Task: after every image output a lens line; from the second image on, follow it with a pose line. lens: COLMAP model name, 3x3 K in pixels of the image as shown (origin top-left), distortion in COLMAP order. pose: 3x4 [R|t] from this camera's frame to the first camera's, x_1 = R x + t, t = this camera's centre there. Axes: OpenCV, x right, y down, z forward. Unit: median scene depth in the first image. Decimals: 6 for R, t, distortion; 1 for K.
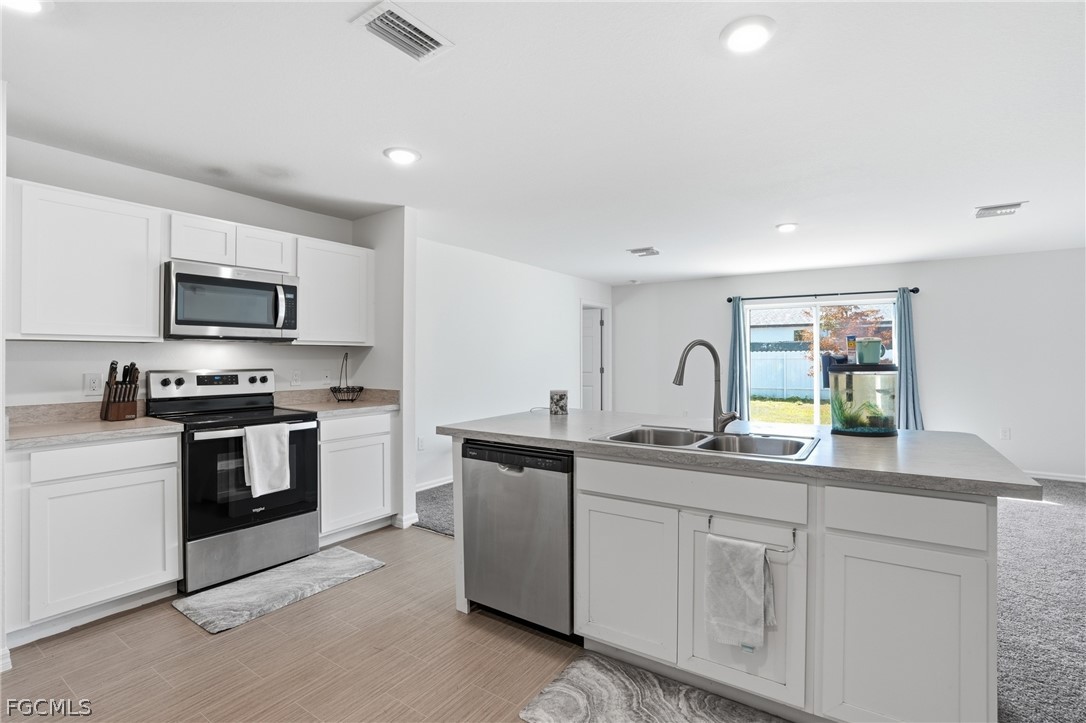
lens RADIAL K [[509.8, 0, 544.1], [0, 509.8, 358.7], [0, 0, 1]] dist [-0.001498, 0.003809]
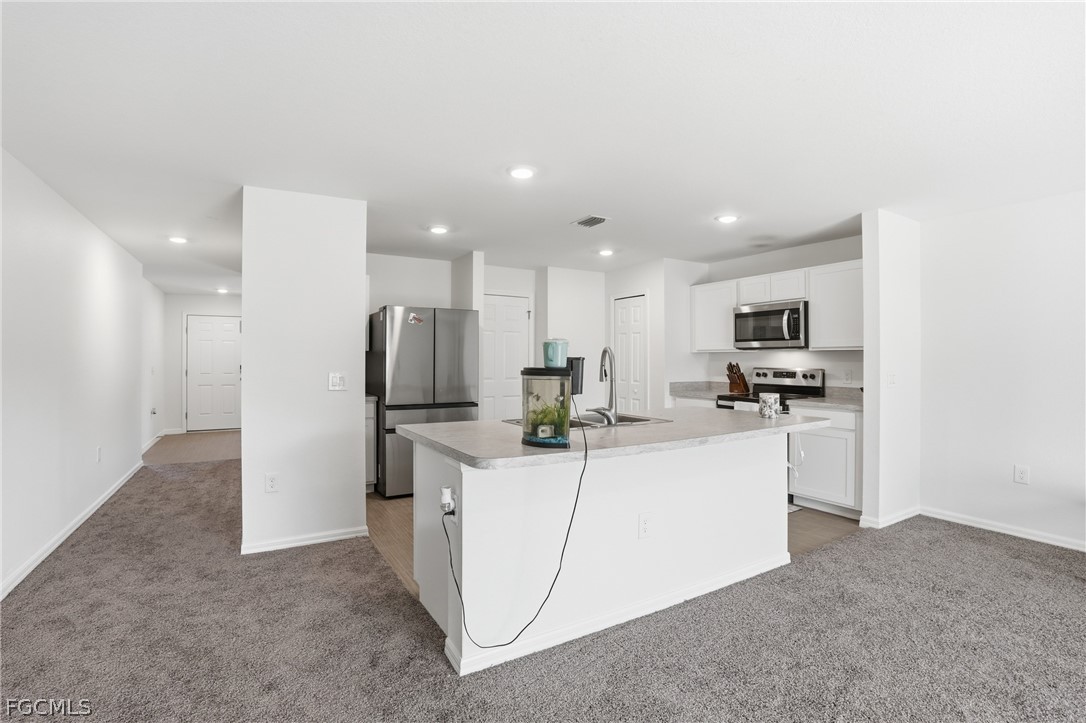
lens RADIAL K [[509.8, 0, 542.8], [0, 509.8, 360.7], [0, 0, 1]] dist [-0.001498, 0.003809]
pose [[-0.397300, 0.000956, -0.917688, 1.038901], [0.001382, 0.999999, 0.000443, -0.002964], [0.917688, -0.001093, -0.397301, 0.921069]]
